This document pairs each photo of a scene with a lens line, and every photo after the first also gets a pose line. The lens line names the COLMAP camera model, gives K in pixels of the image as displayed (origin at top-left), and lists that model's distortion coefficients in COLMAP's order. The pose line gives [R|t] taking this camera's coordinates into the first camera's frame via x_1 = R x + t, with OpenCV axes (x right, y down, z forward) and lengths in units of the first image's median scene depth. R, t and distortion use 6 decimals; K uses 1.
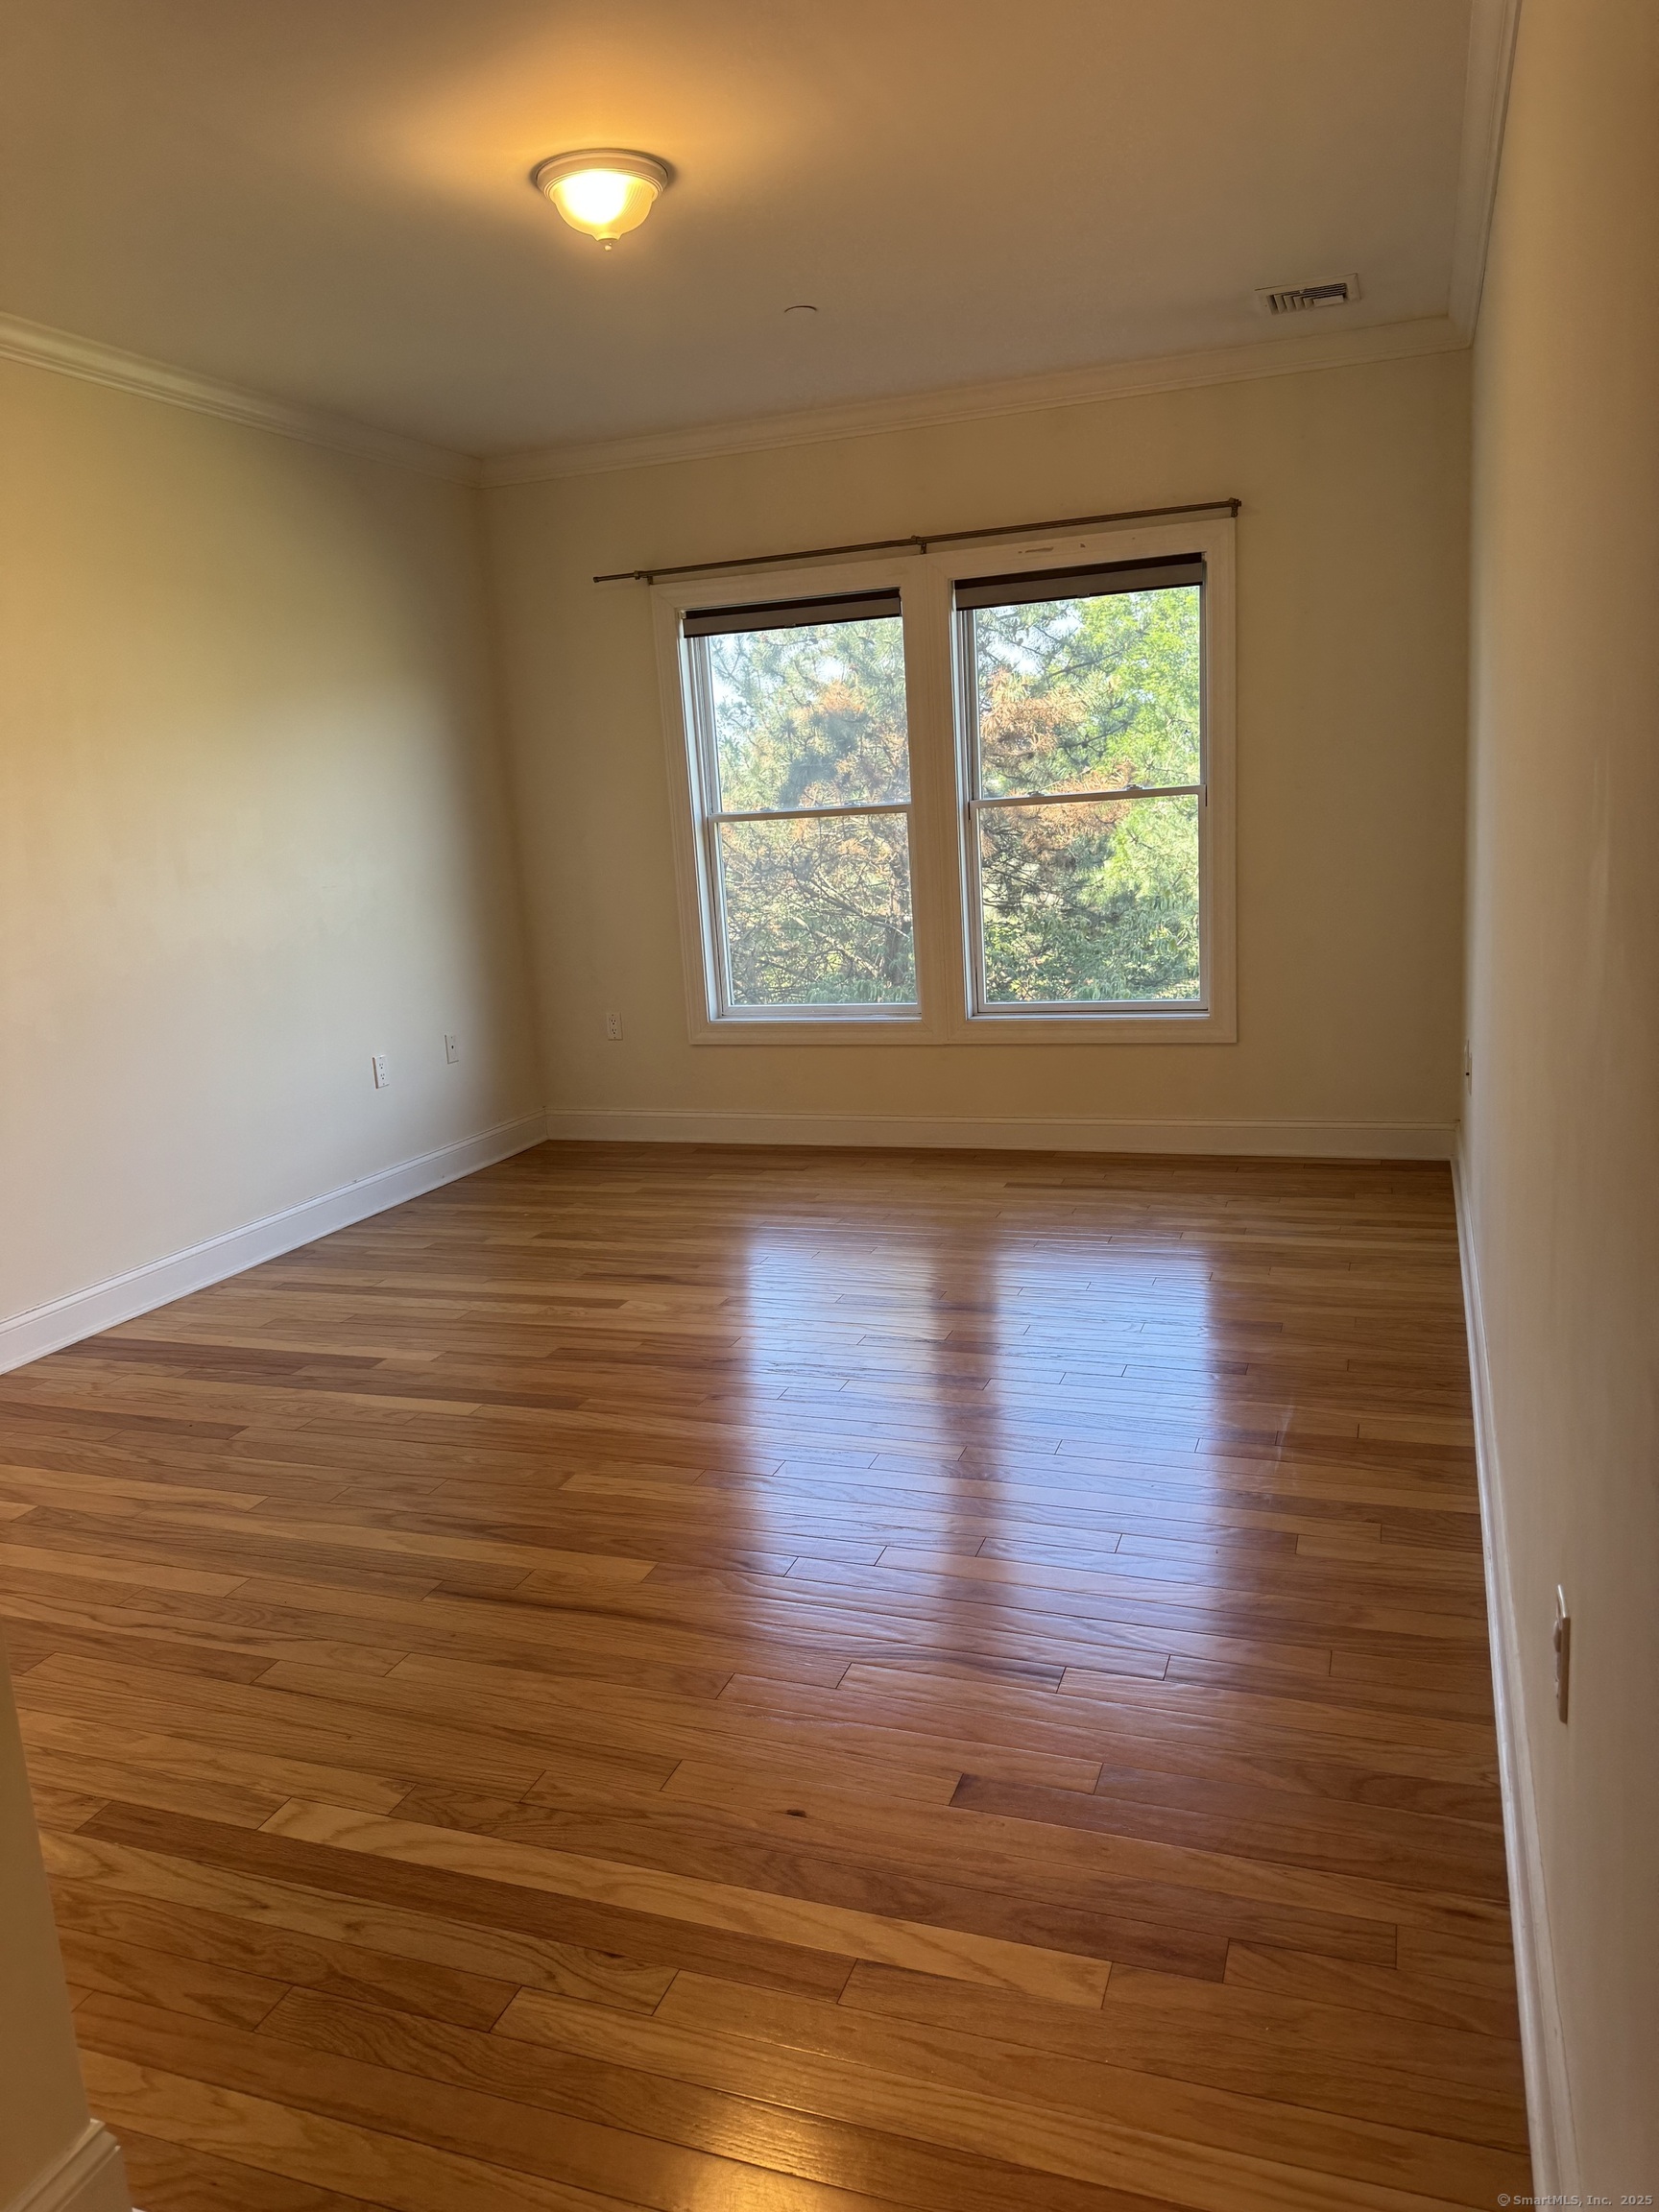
lens RADIAL K [[1561.8, 0, 829.7], [0, 1561.8, 1124.3], [0, 0, 1]] dist [0.045629, -0.049377]
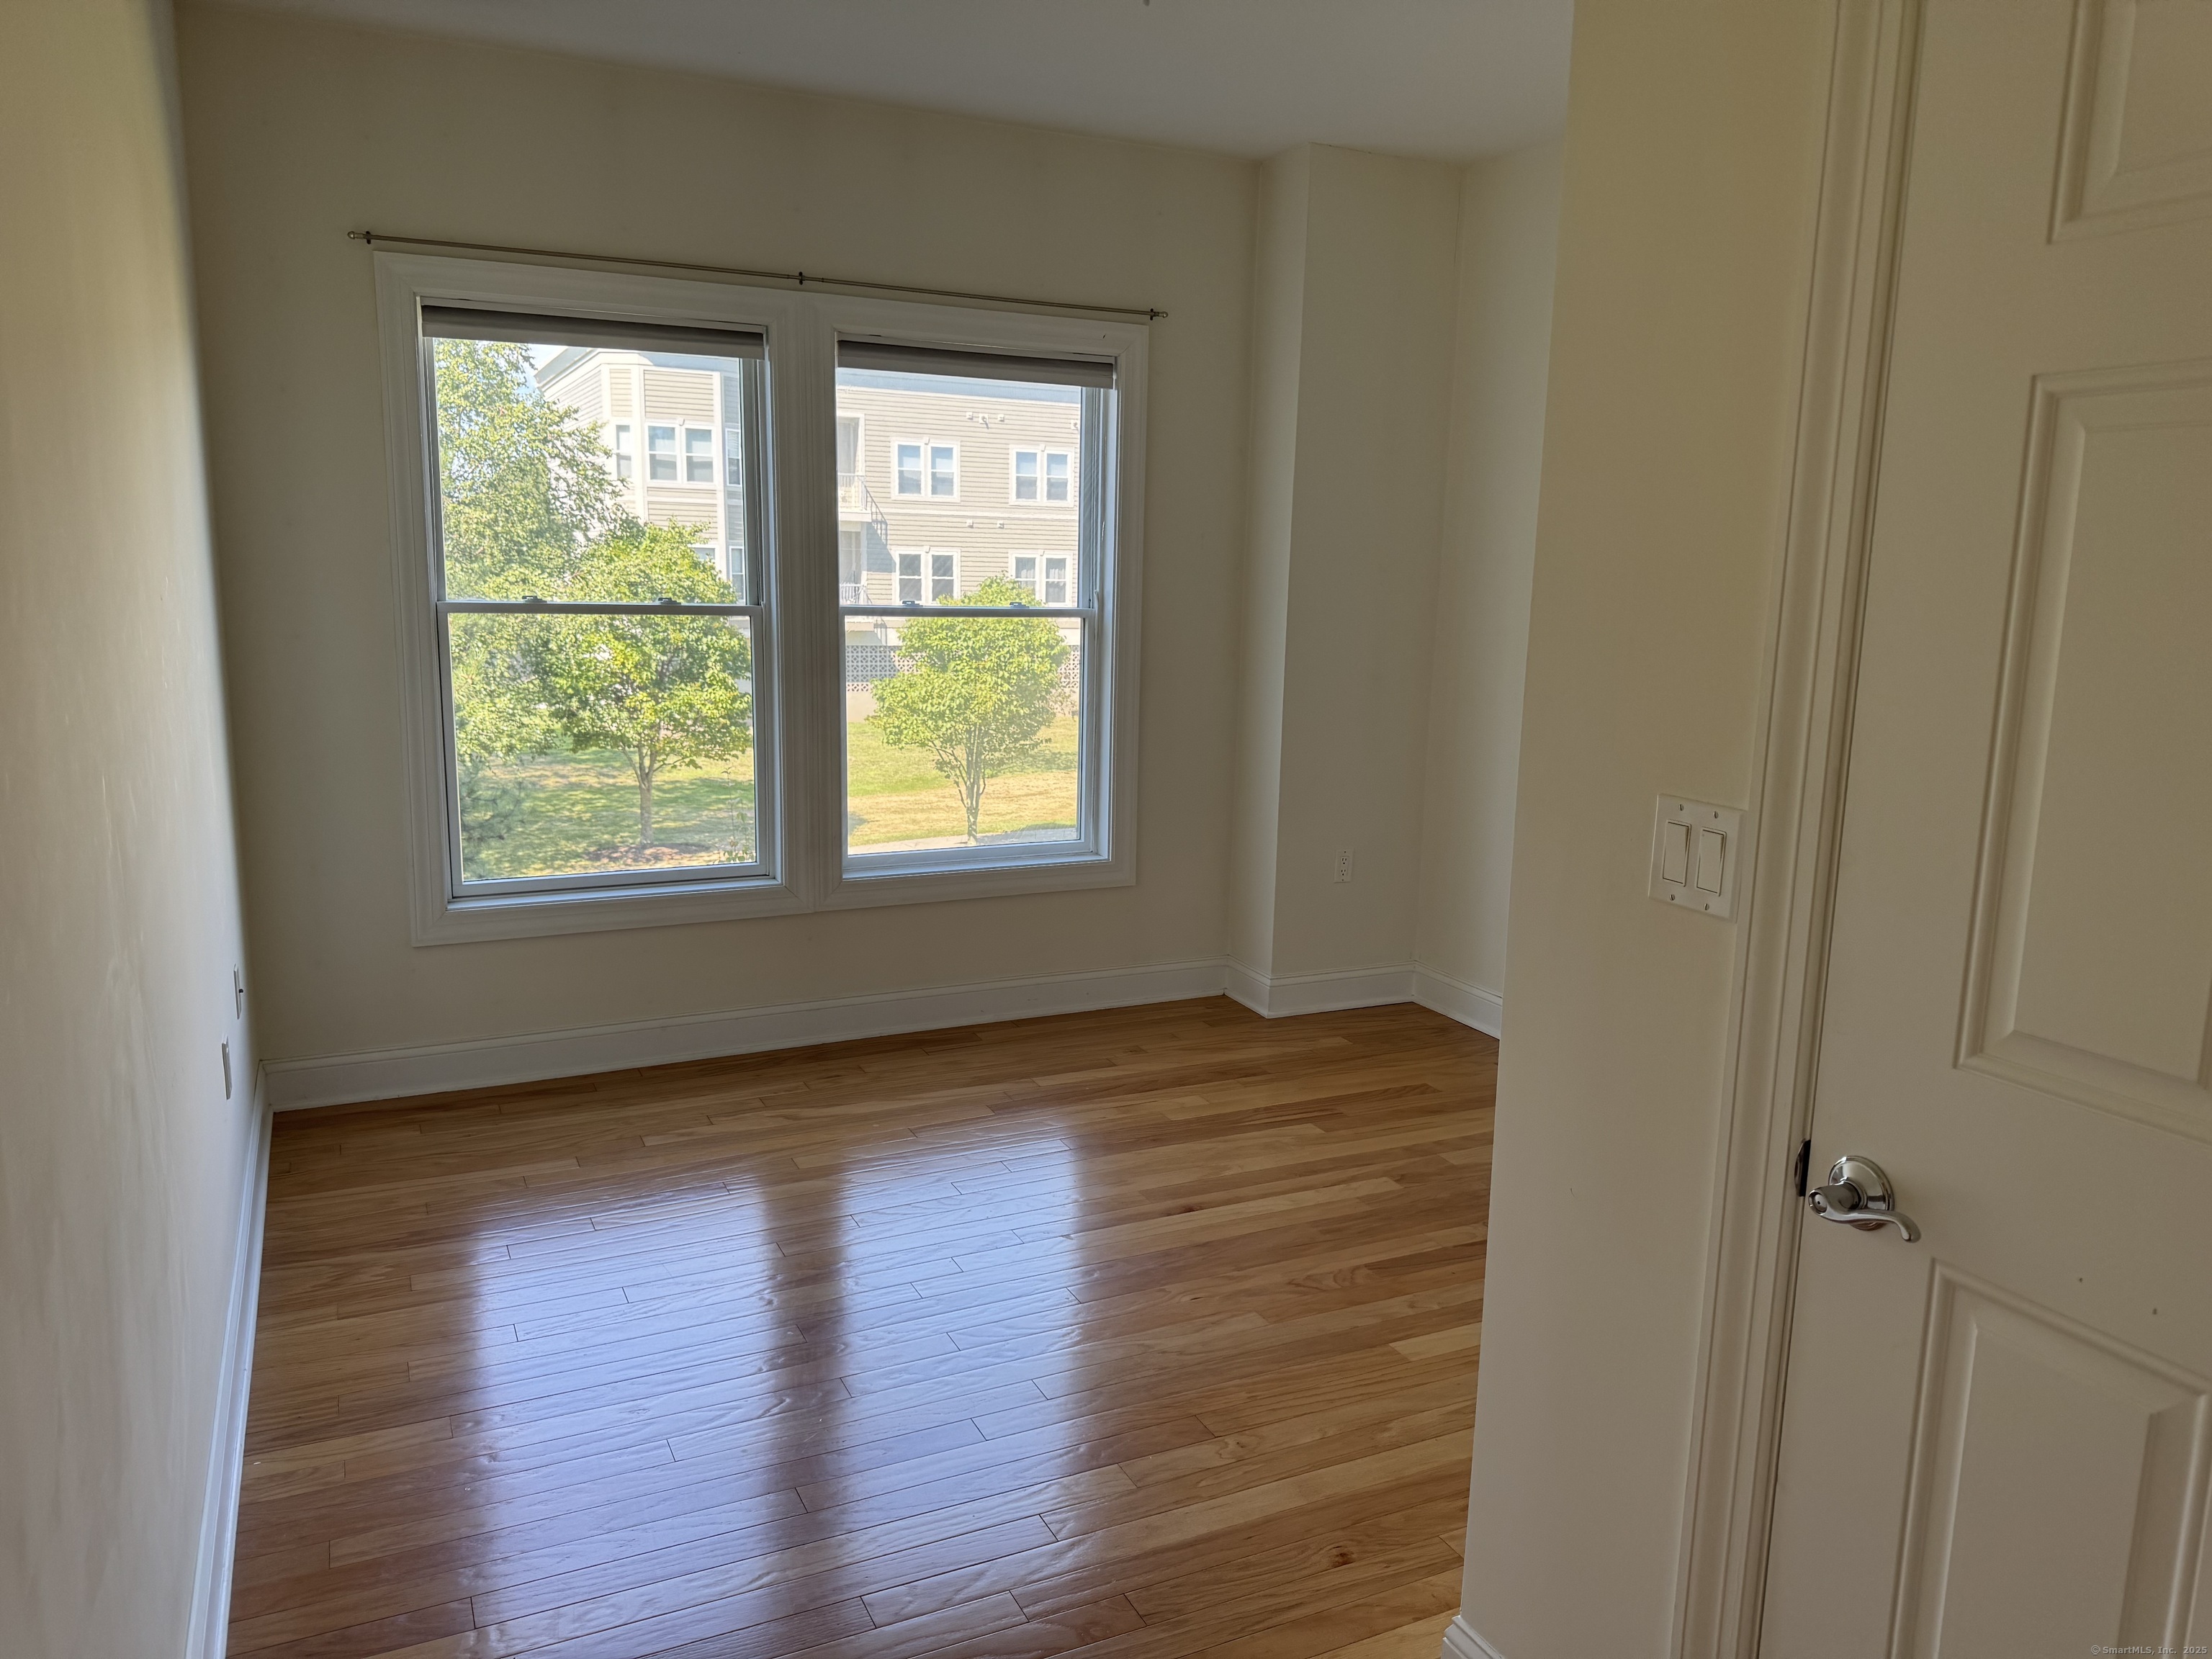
lens RADIAL K [[1561.8, 0, 1103.0], [0, 1561.8, 836.5], [0, 0, 1]] dist [0.045629, -0.049377]
pose [[0.695098, -0.042418, 0.717663, -0.375506], [0.095522, 0.994856, -0.033717, -0.048105], [-0.712541, 0.091989, 0.695574, 0.344878]]
